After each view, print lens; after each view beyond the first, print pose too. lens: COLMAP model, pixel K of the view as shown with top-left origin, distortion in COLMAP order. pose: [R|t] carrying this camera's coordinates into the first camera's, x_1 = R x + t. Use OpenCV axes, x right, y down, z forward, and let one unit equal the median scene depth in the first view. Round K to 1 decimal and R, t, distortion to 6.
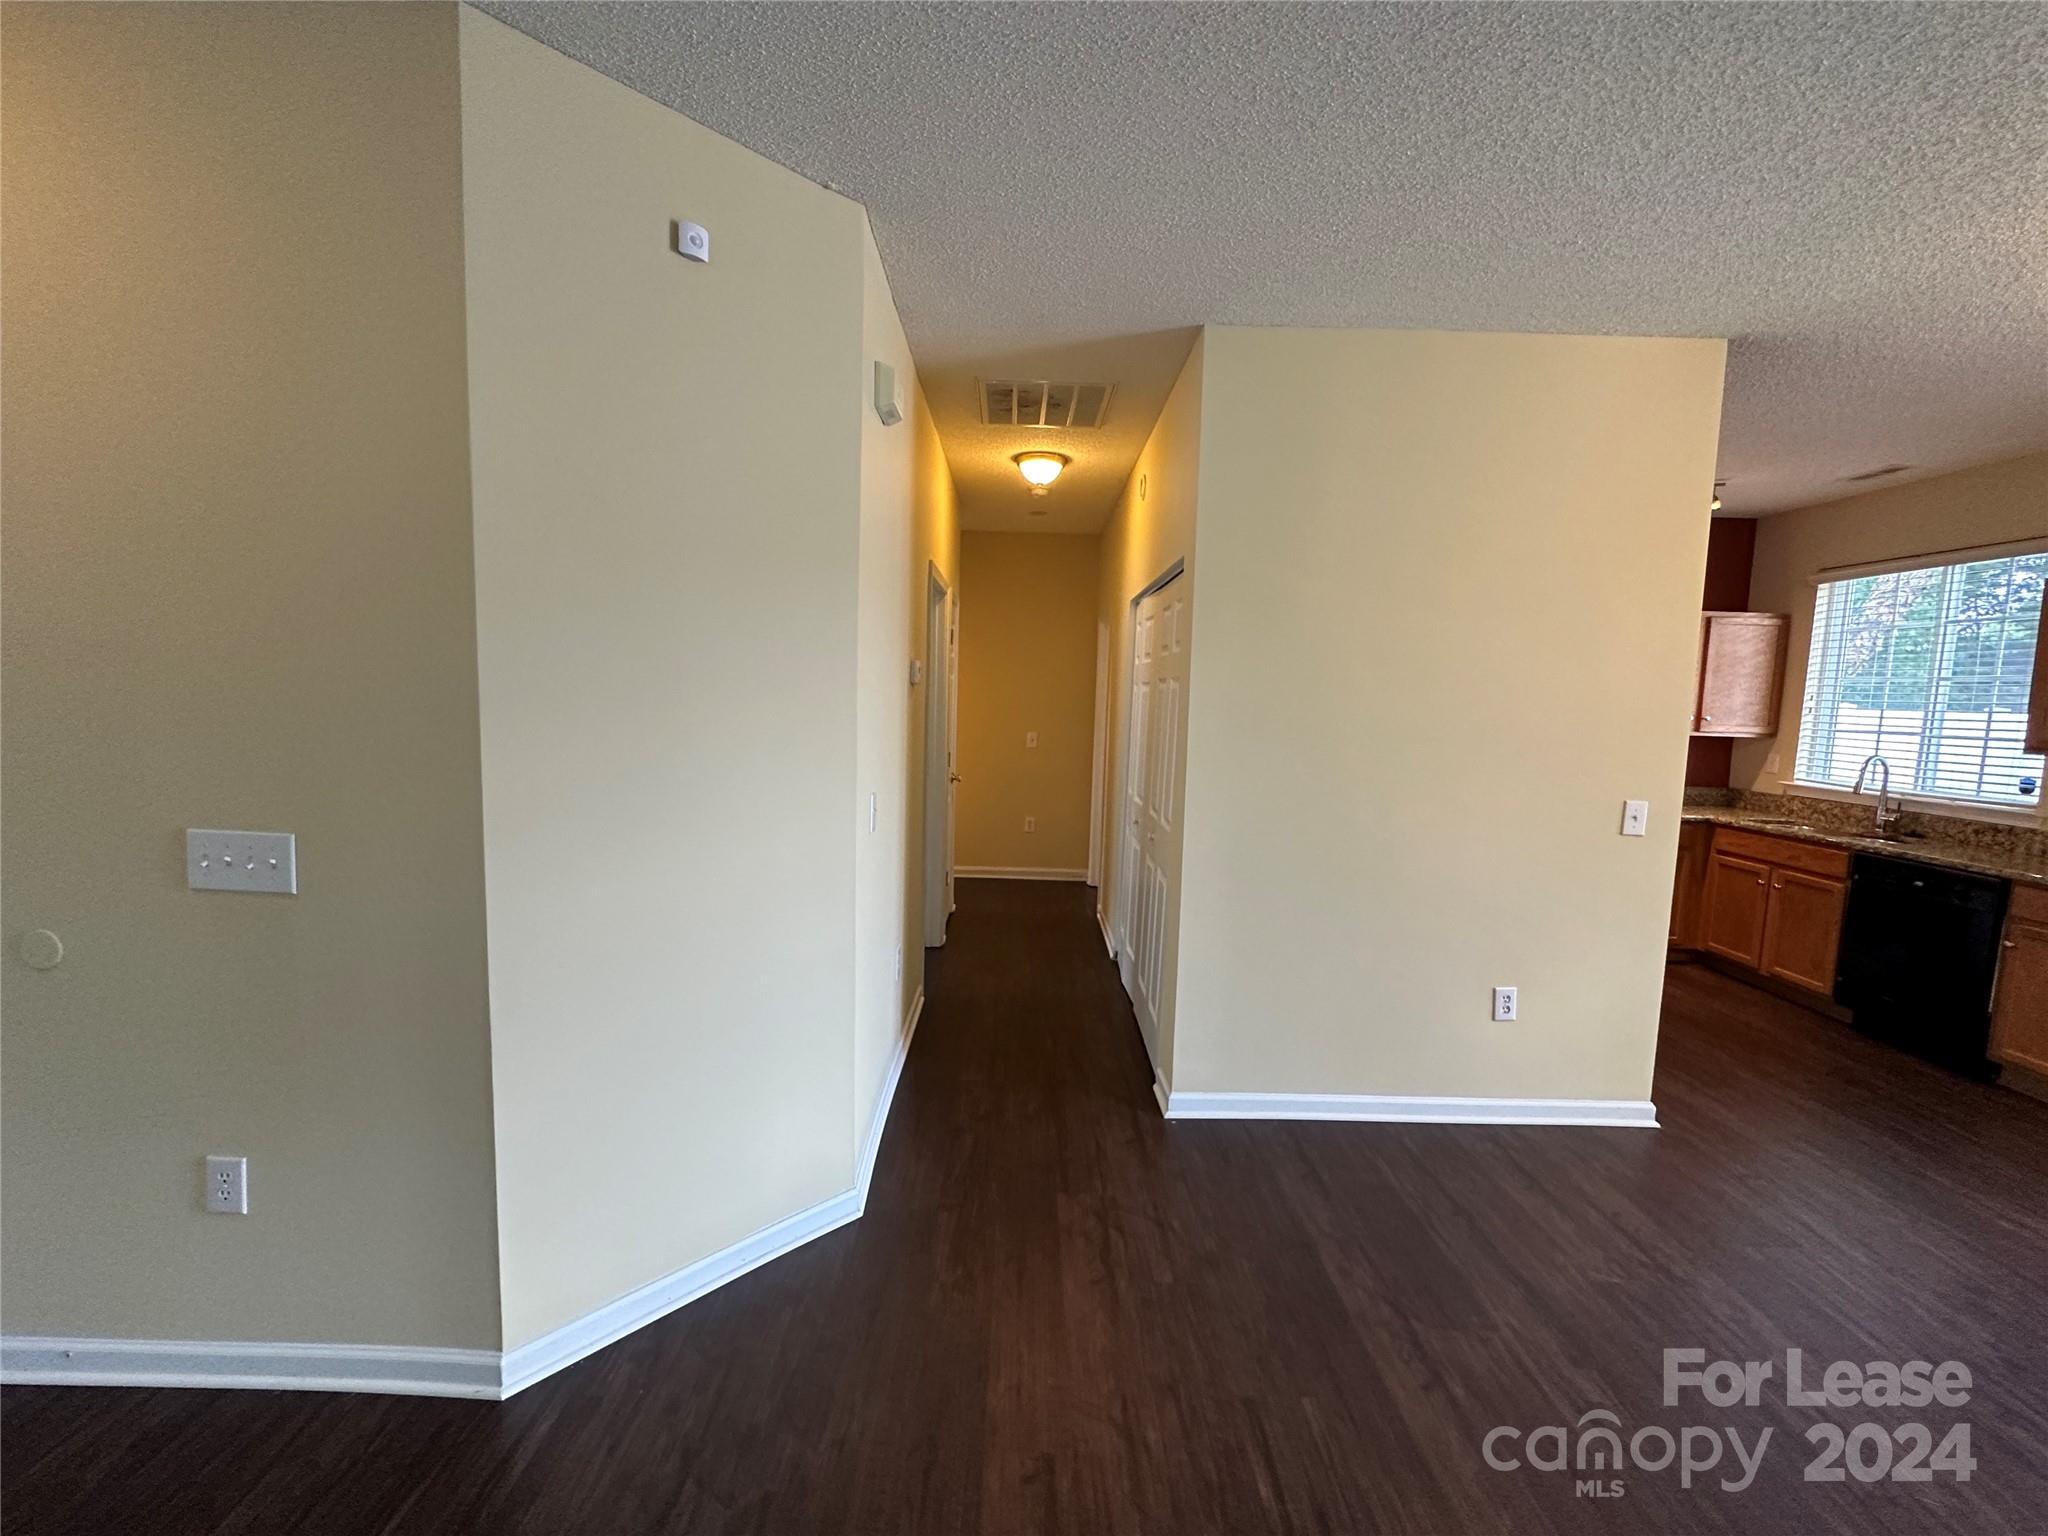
lens RADIAL K [[819.1, 0, 1029.5], [0, 819.1, 767.1], [0, 0, 1]] dist [-0.004471, 0.001084]
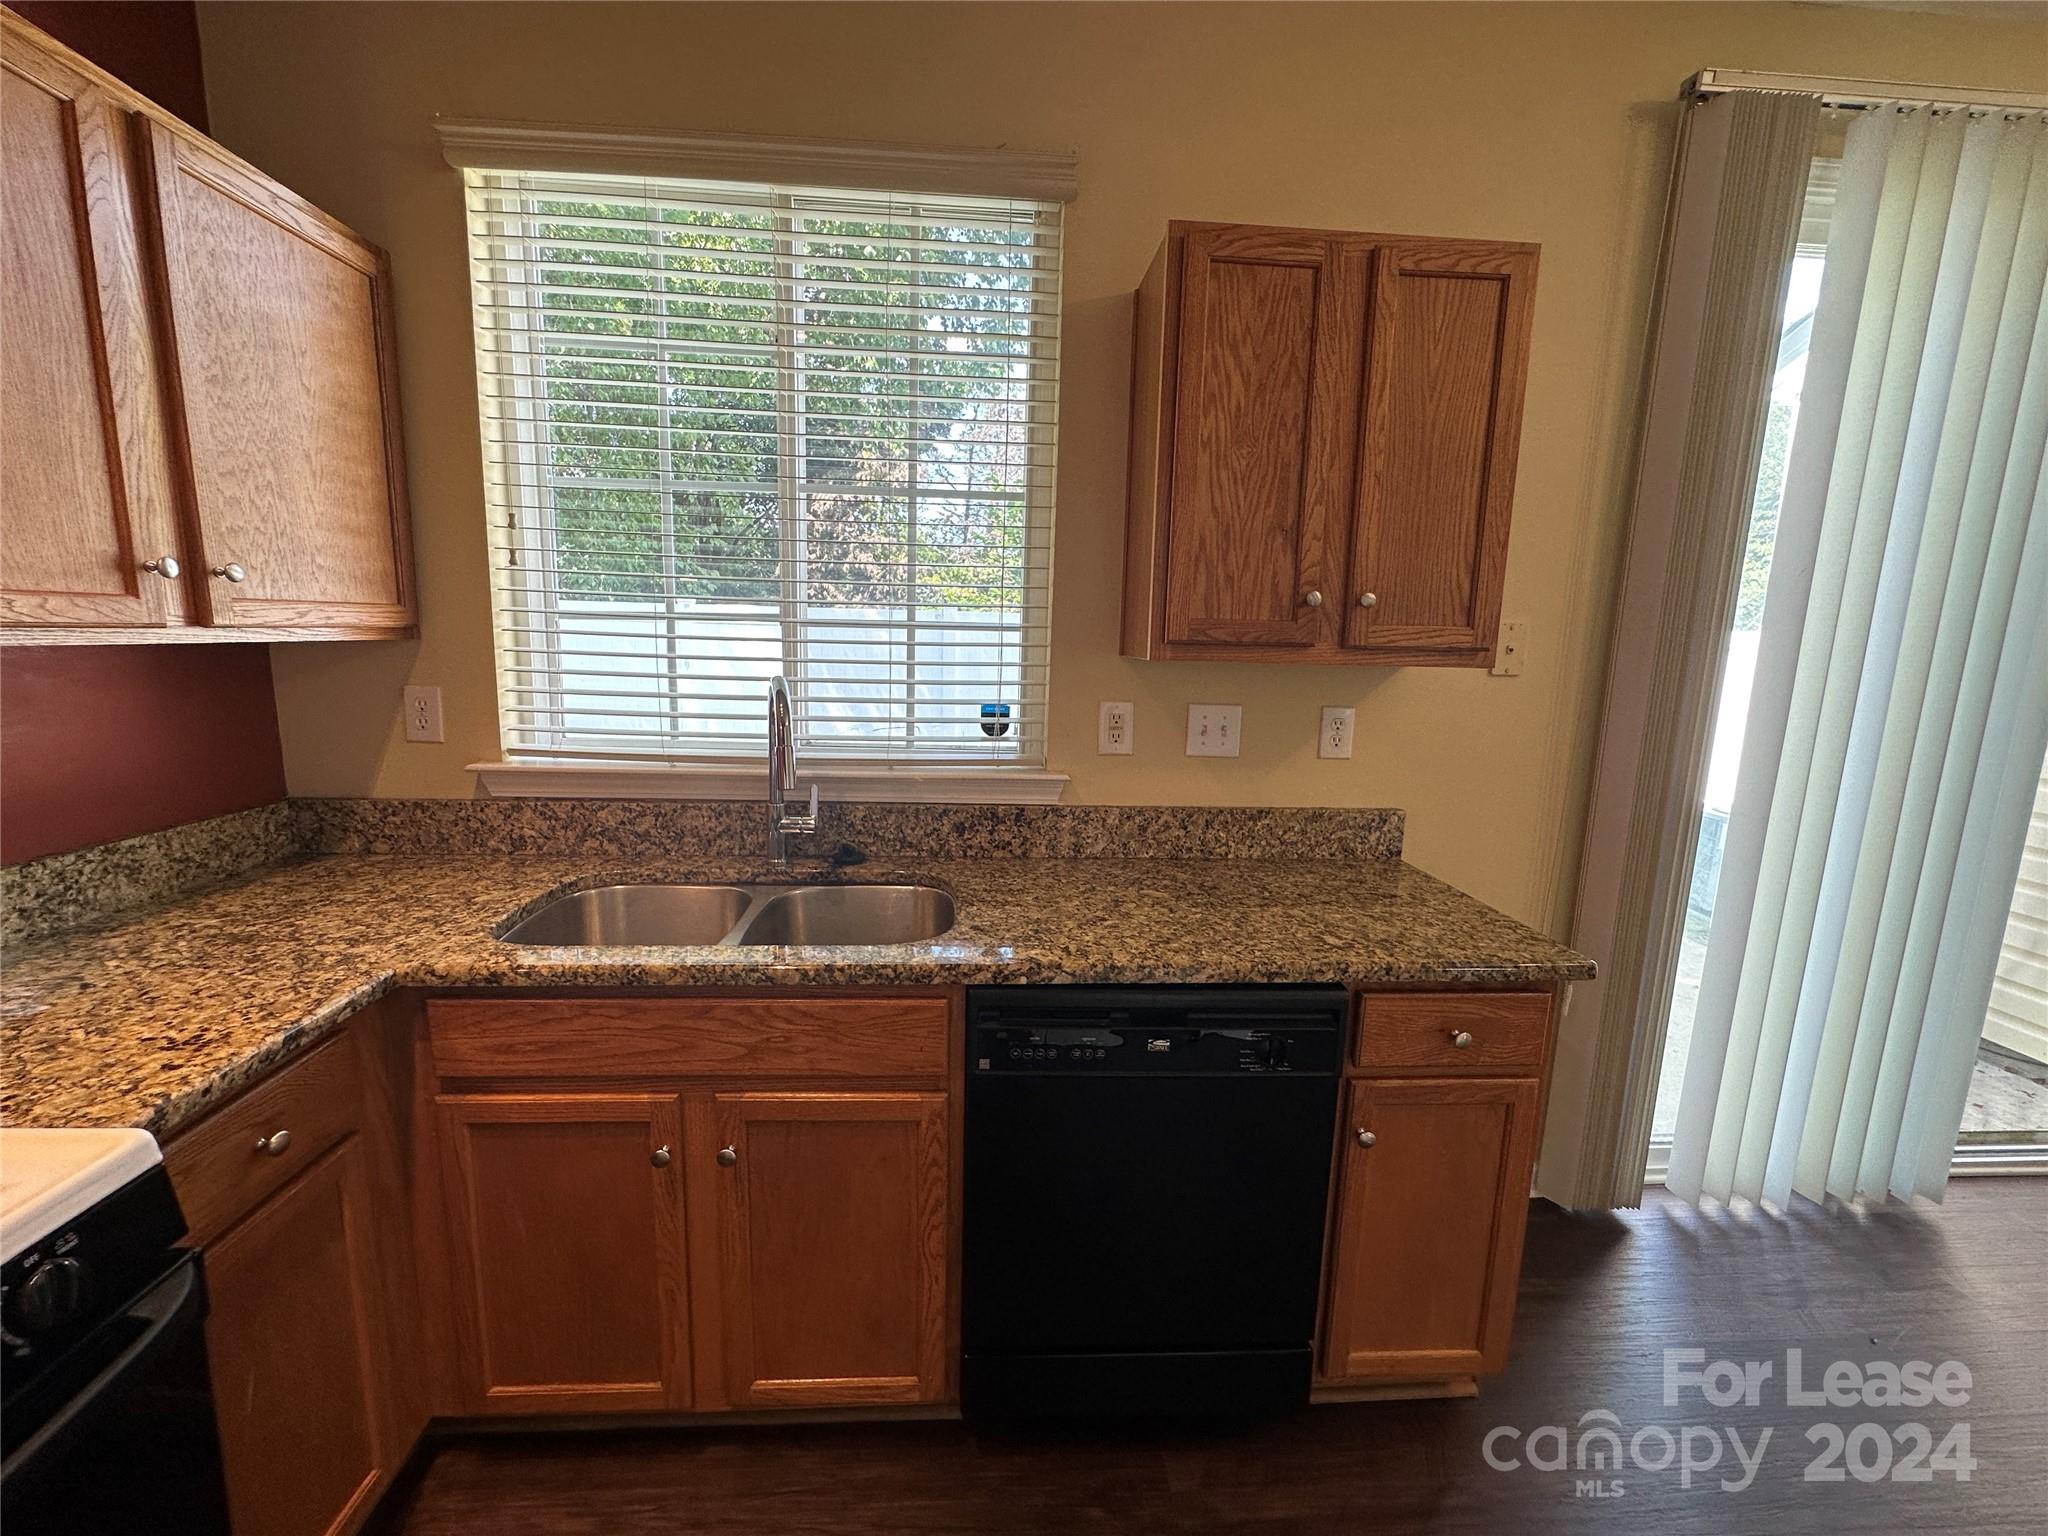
lens RADIAL K [[819.1, 0, 1025.4], [0, 819.1, 763.7], [0, 0, 1]] dist [-0.004471, 0.001084]
pose [[-0.059798, -0.192968, 0.979381, 0.686567], [0.063794, 0.978393, 0.196668, -0.043971], [-0.996170, 0.074239, -0.046195, 0.949188]]
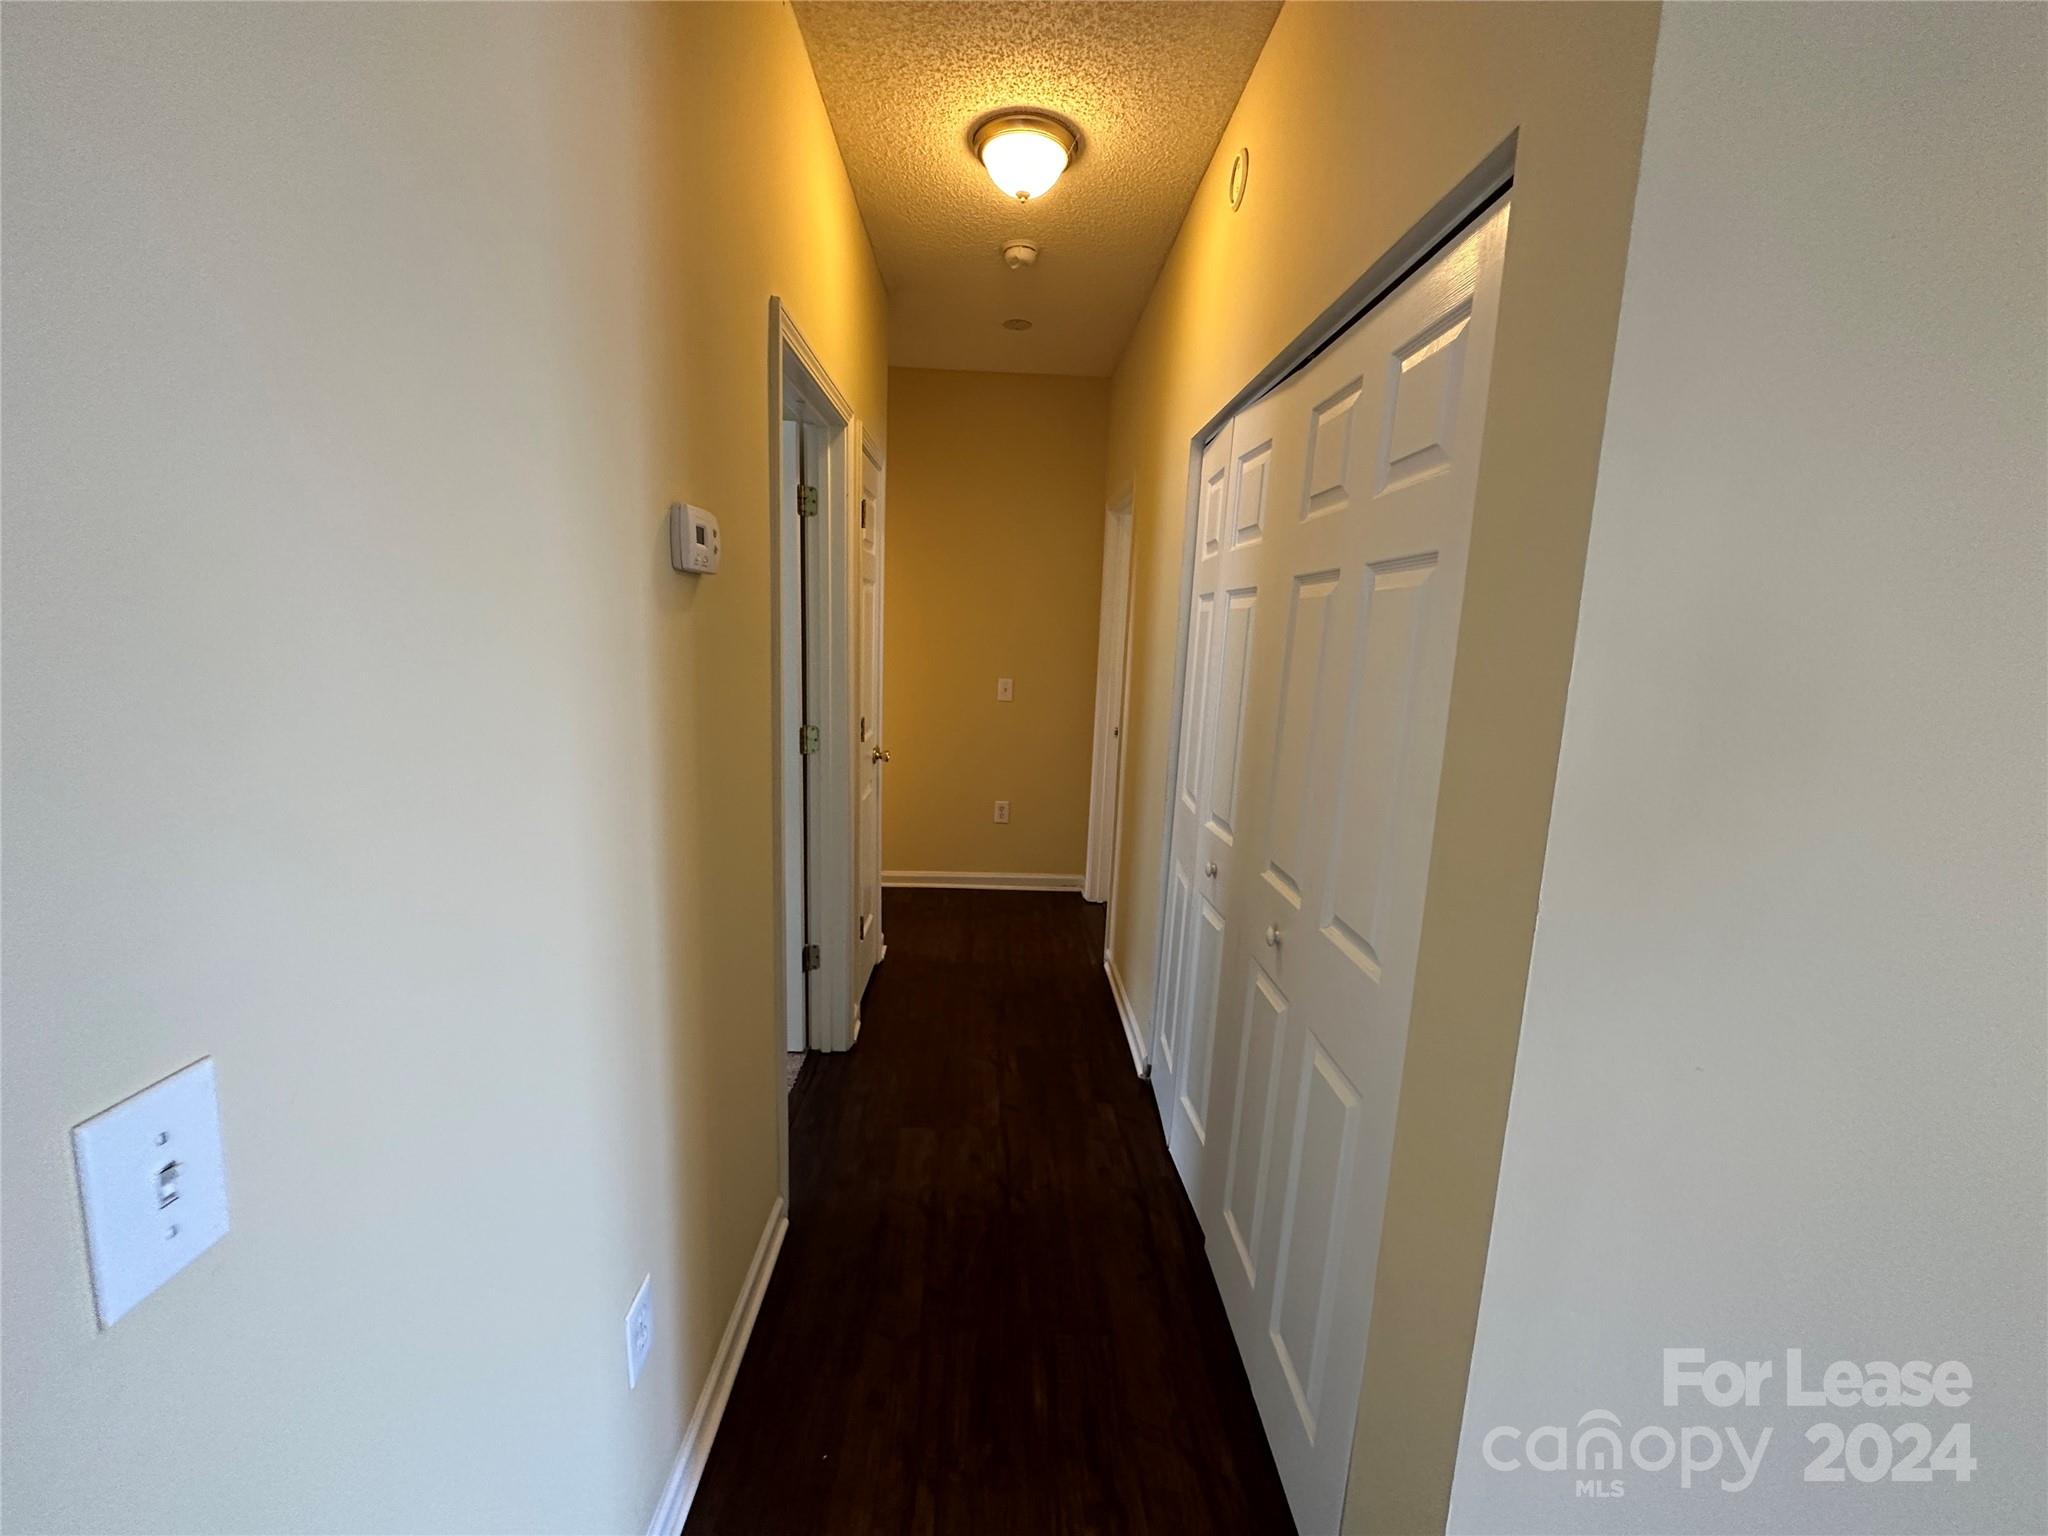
lens RADIAL K [[819.1, 0, 1015.7], [0, 819.1, 757.6], [0, 0, 1]] dist [-0.004471, 0.001084]
pose [[0.999835, 0.003531, 0.017820, 0.000762], [-0.004758, 0.997583, 0.069320, -0.038264], [-0.017532, -0.069393, 0.997435, 0.519858]]
